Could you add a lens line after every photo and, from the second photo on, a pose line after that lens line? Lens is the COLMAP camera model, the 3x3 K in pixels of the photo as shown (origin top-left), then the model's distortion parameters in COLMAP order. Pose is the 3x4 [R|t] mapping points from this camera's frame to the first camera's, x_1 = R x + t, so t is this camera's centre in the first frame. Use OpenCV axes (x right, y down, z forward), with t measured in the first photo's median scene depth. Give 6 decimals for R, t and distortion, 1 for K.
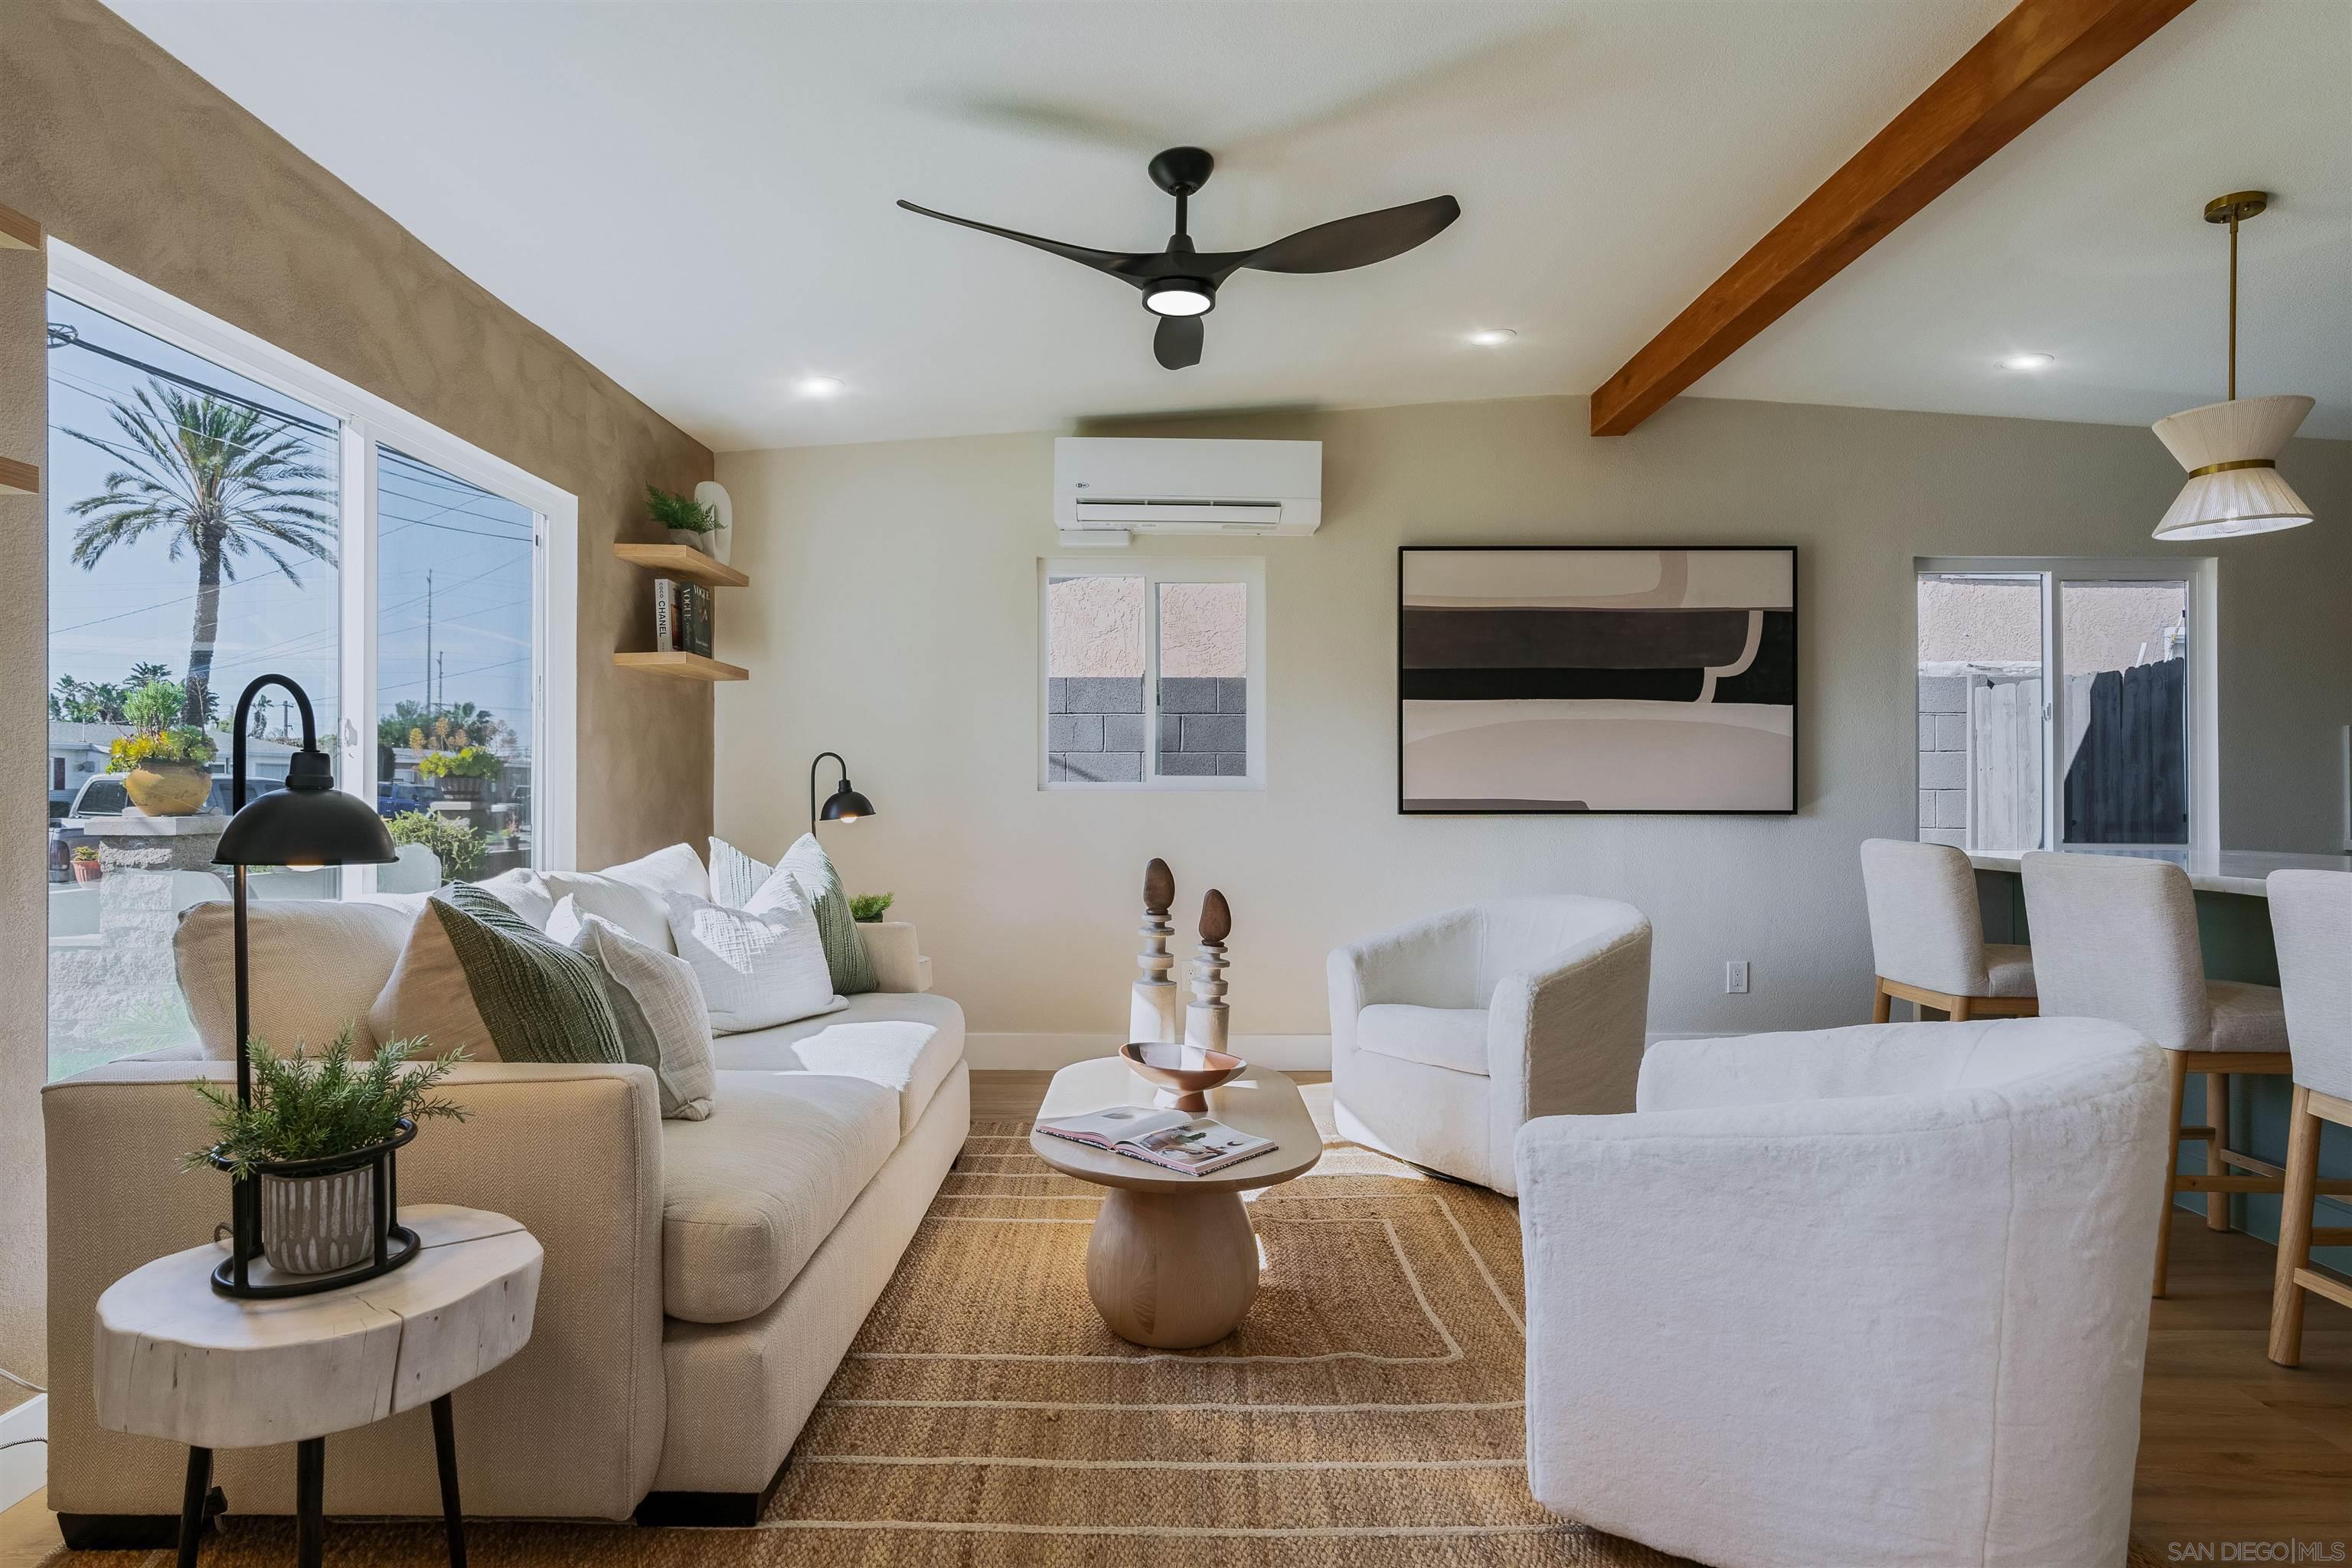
lens RADIAL K [[1242.7, 0, 1167.6], [0, 1242.7, 793.8], [0, 0, 1]] dist [0.005388, 0.000928]
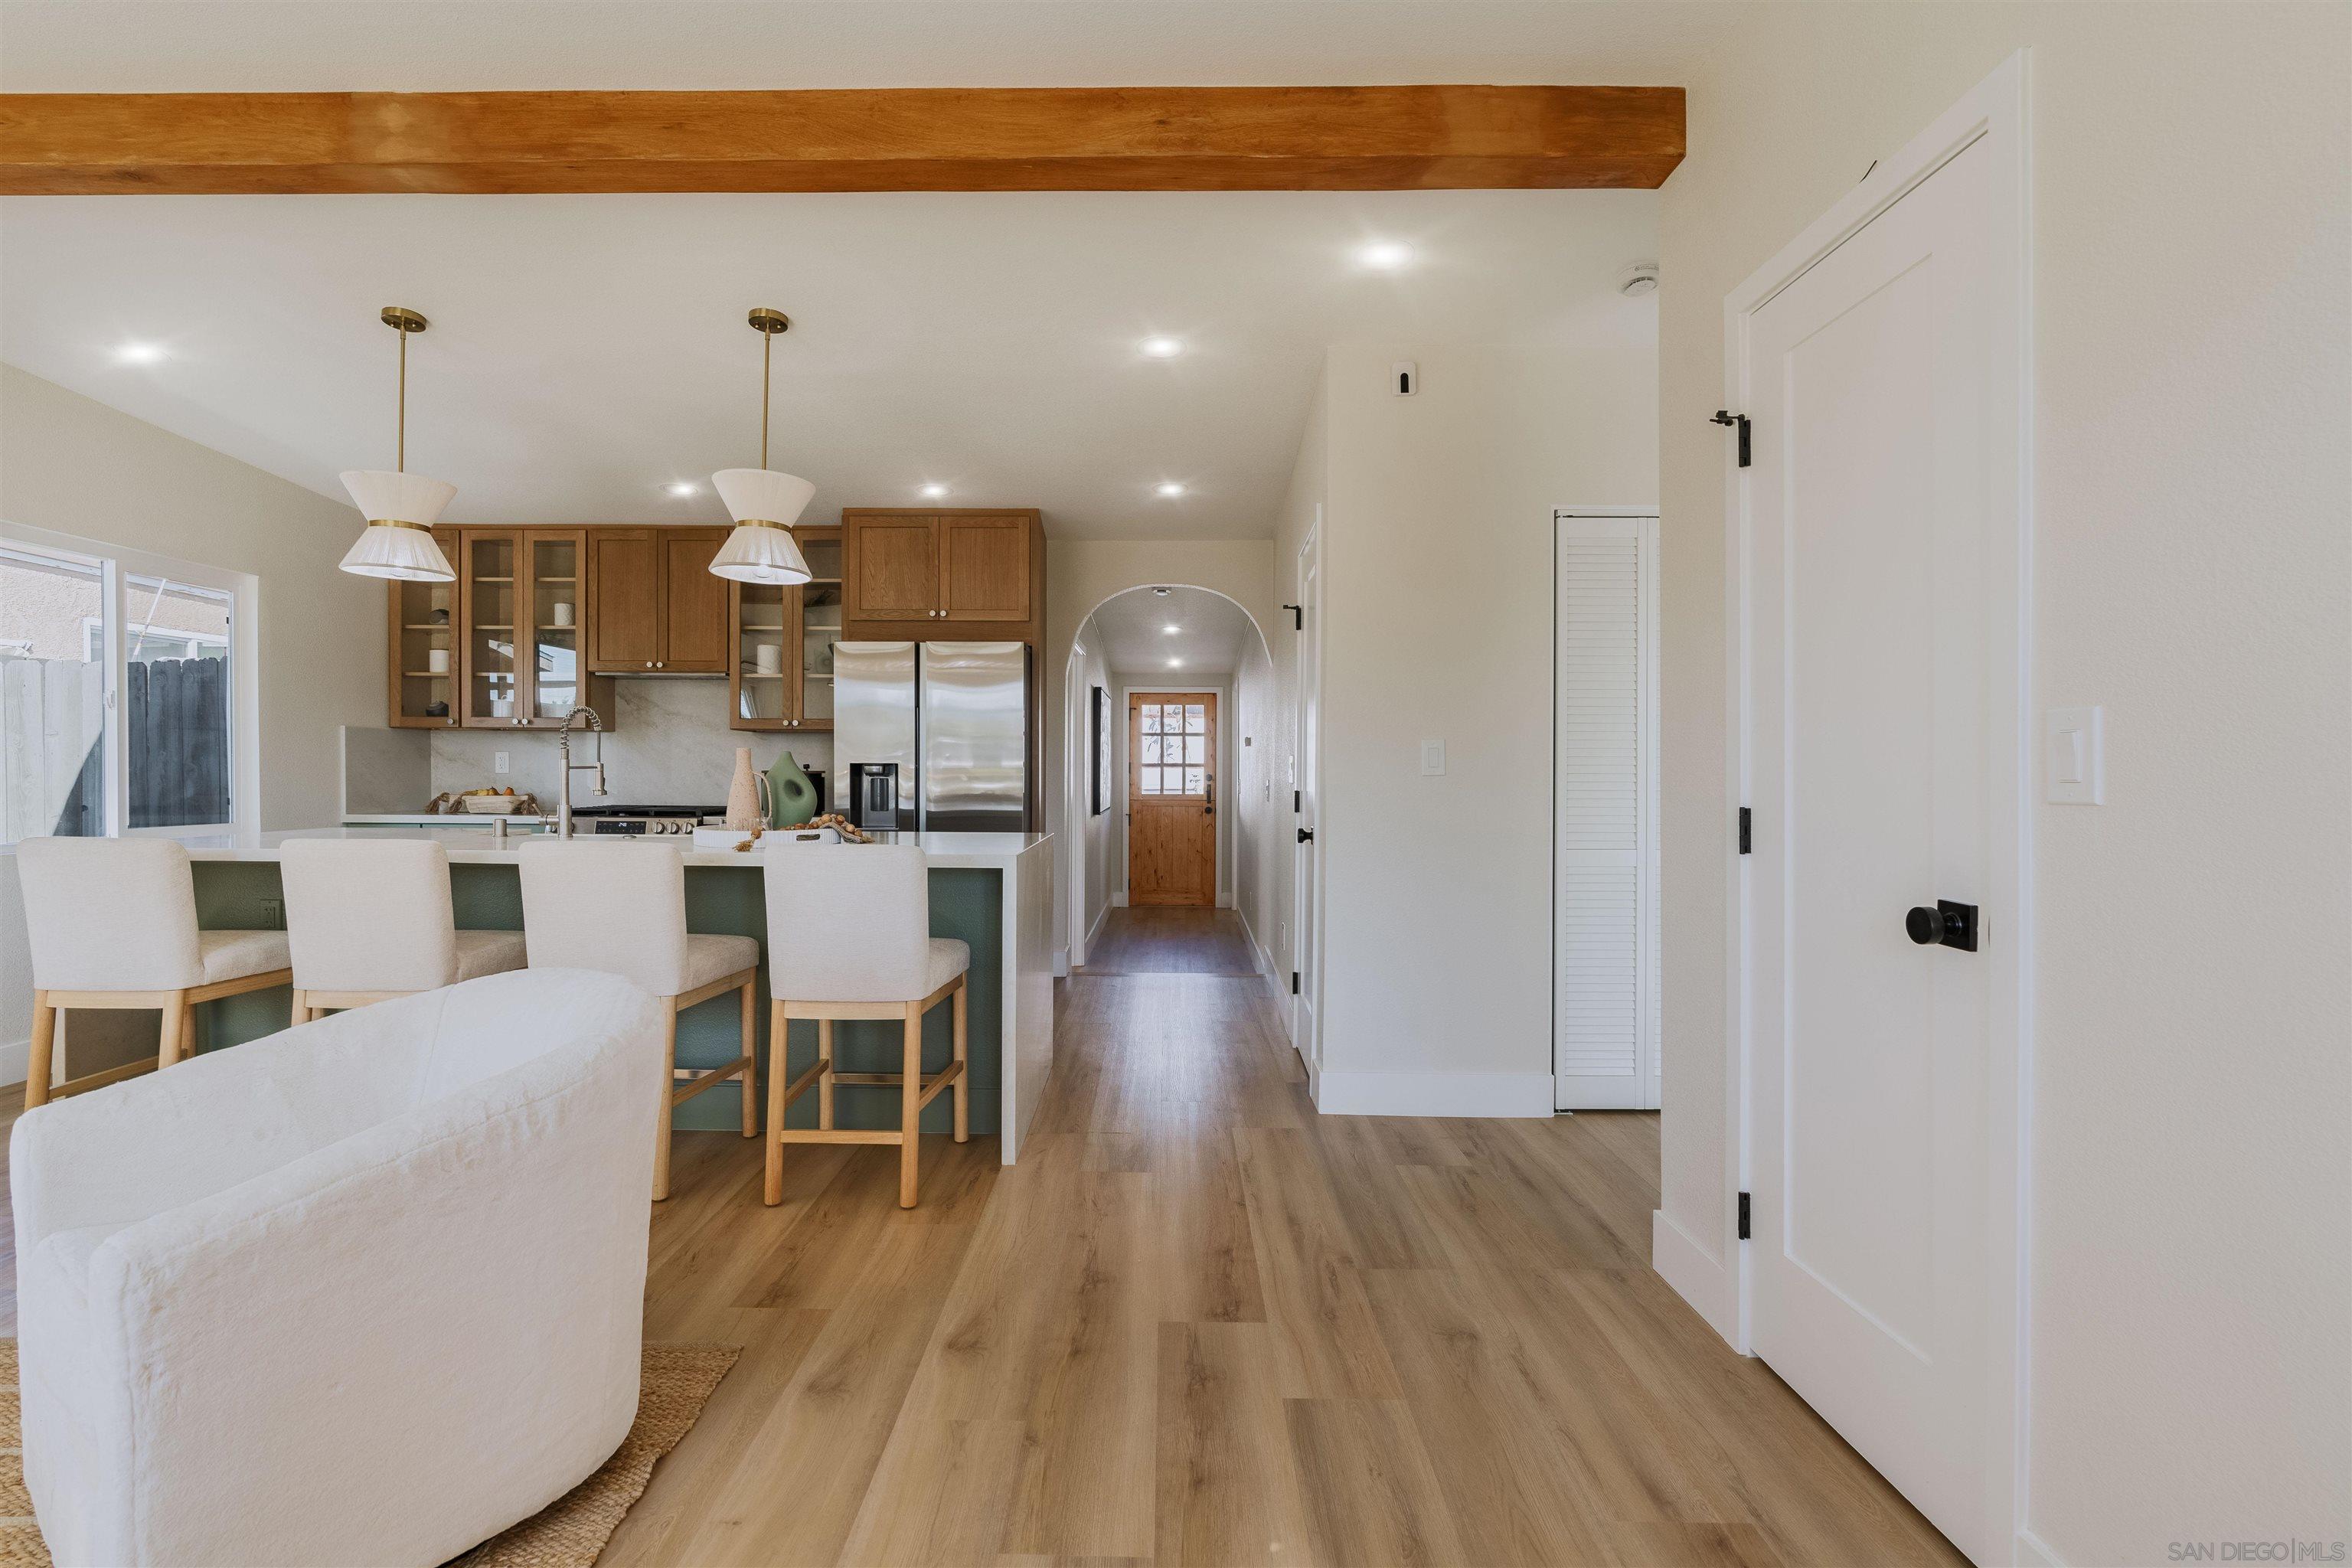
lens RADIAL K [[1070.9, 0, 1150.8], [0, 1070.9, 783.6], [0, 0, 1]] dist [-0.001798, -0.000351]
pose [[0.008944, -0.012297, 0.999884, -0.224328], [-0.002675, 0.999921, 0.012322, -0.016227], [-0.999956, -0.002785, 0.008911, 0.232990]]
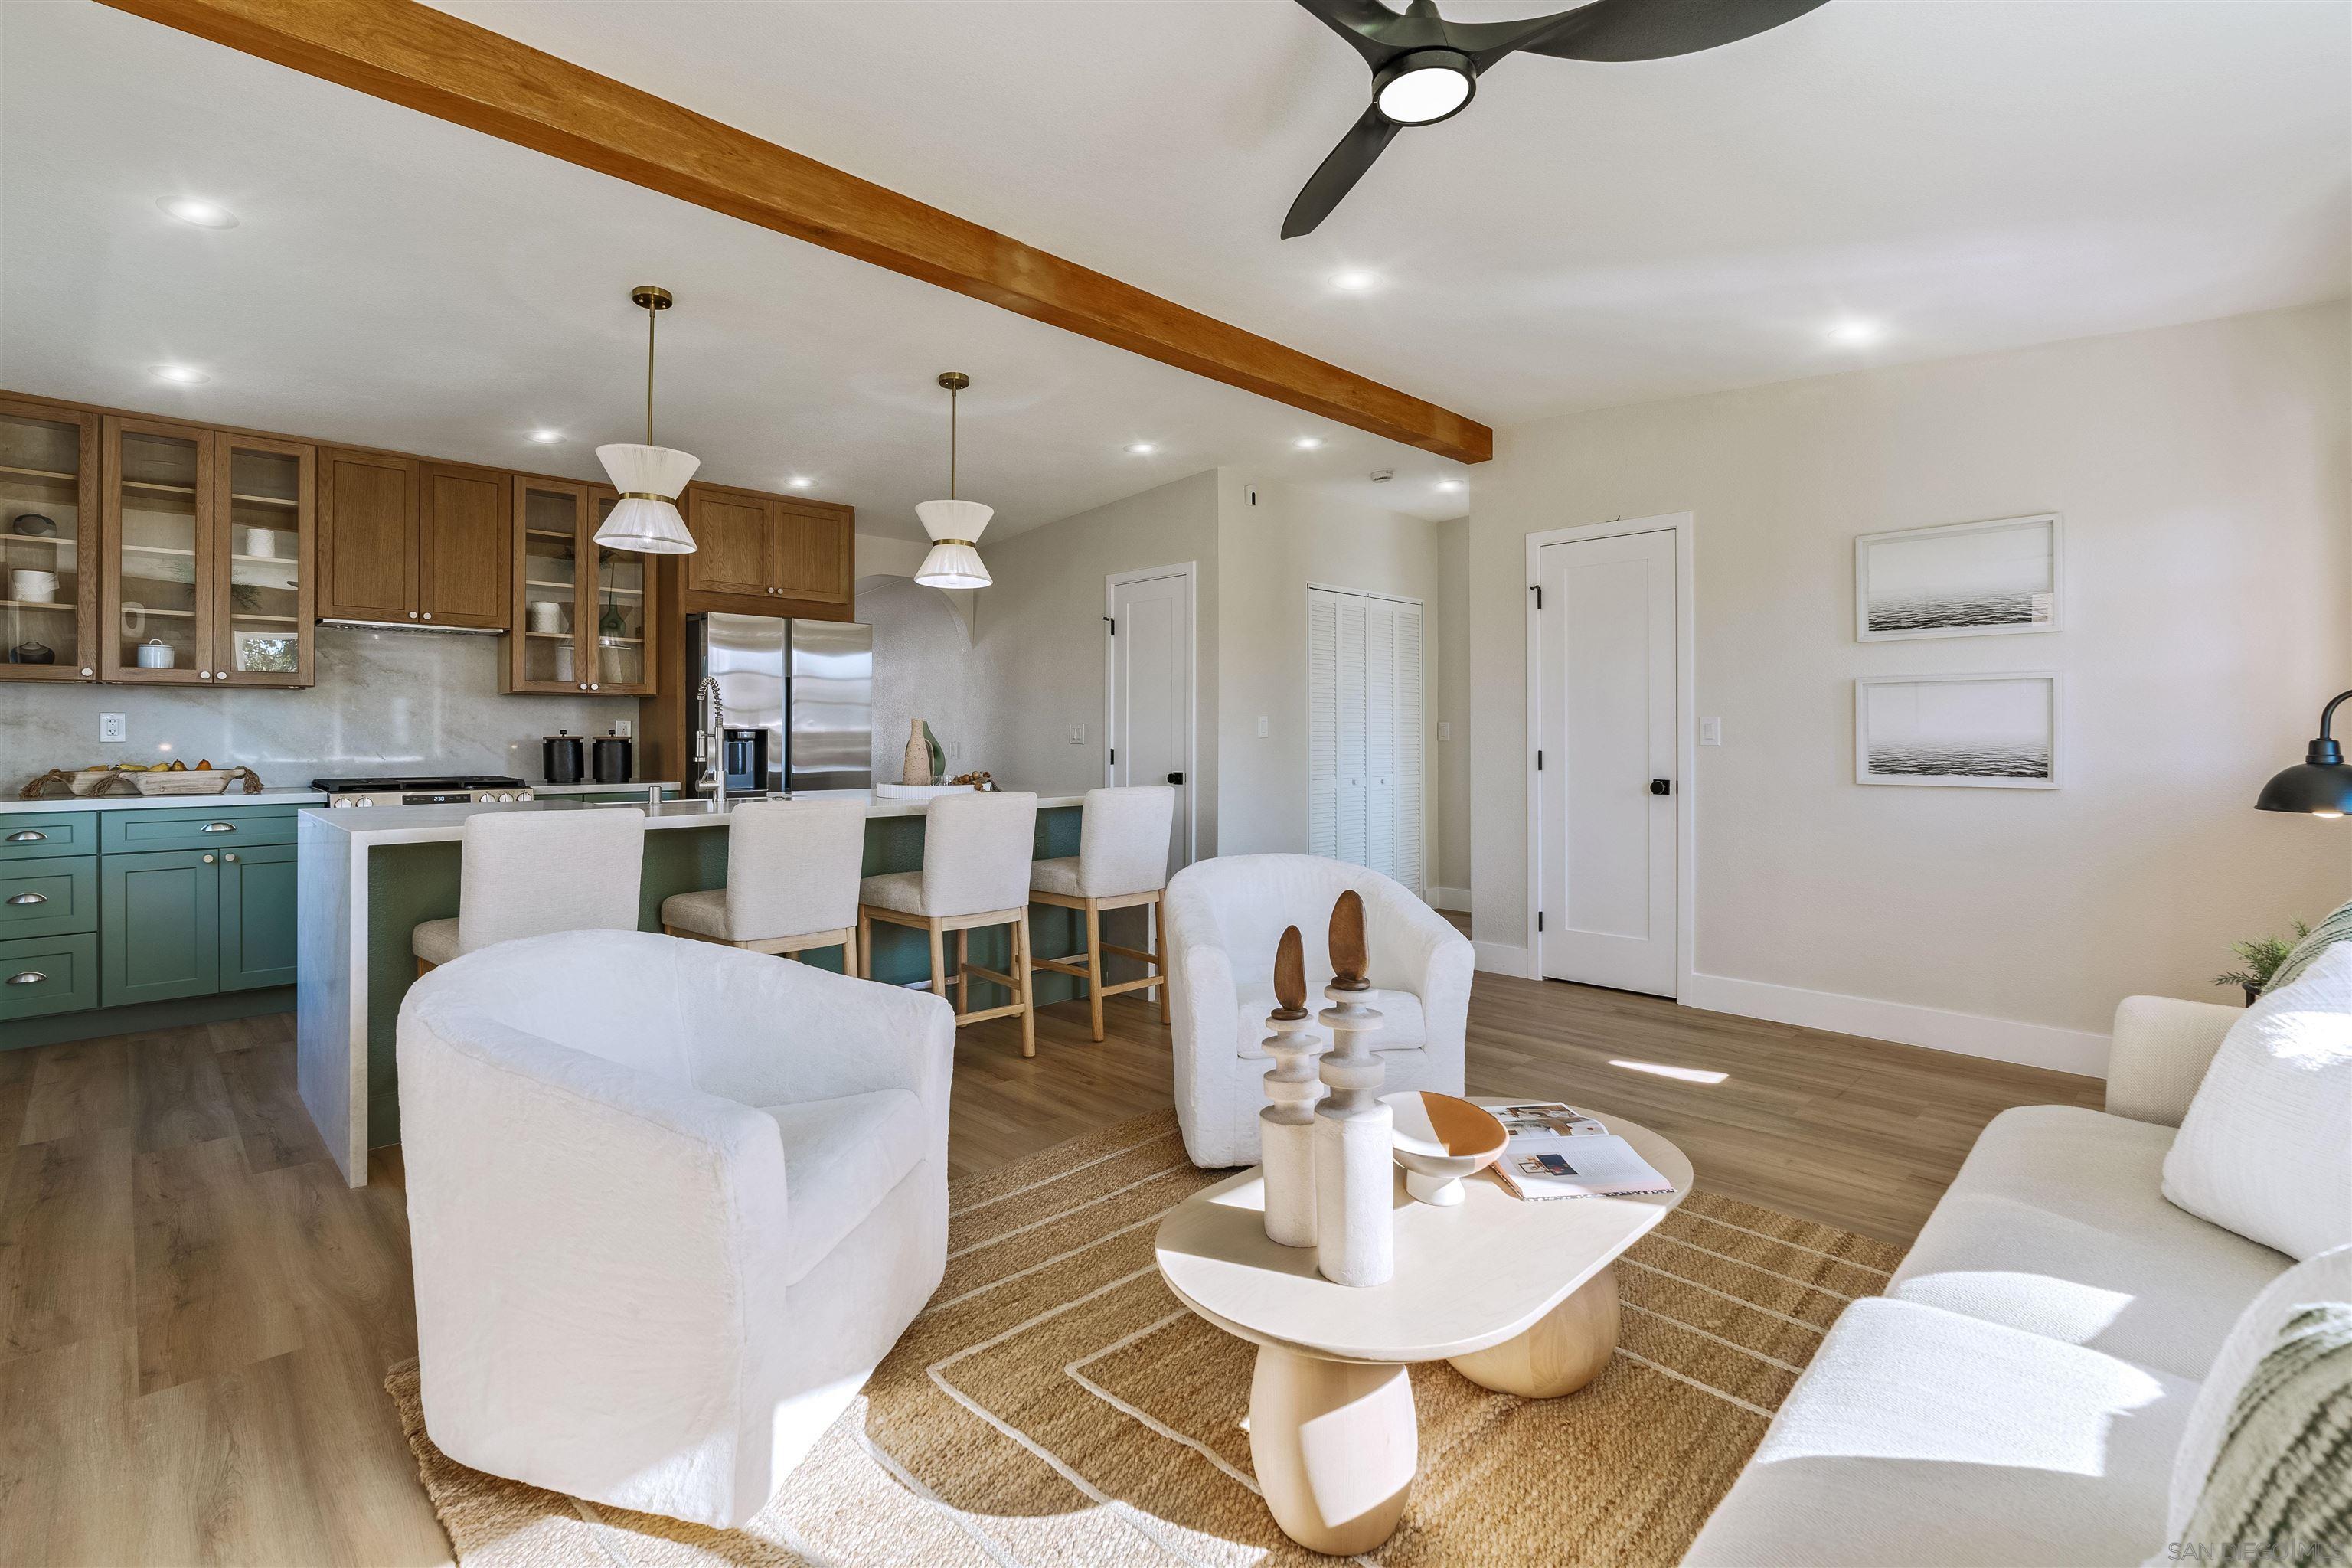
lens RADIAL K [[1077.0, 0, 1144.0], [0, 1077.0, 737.4], [0, 0, 1]] dist [-0.002481, -0.000049]
pose [[-0.694771, -0.004451, 0.719217, -0.298375], [-0.000112, 0.999982, 0.006080, -0.023045], [-0.719231, 0.004144, -0.694759, 1.407910]]
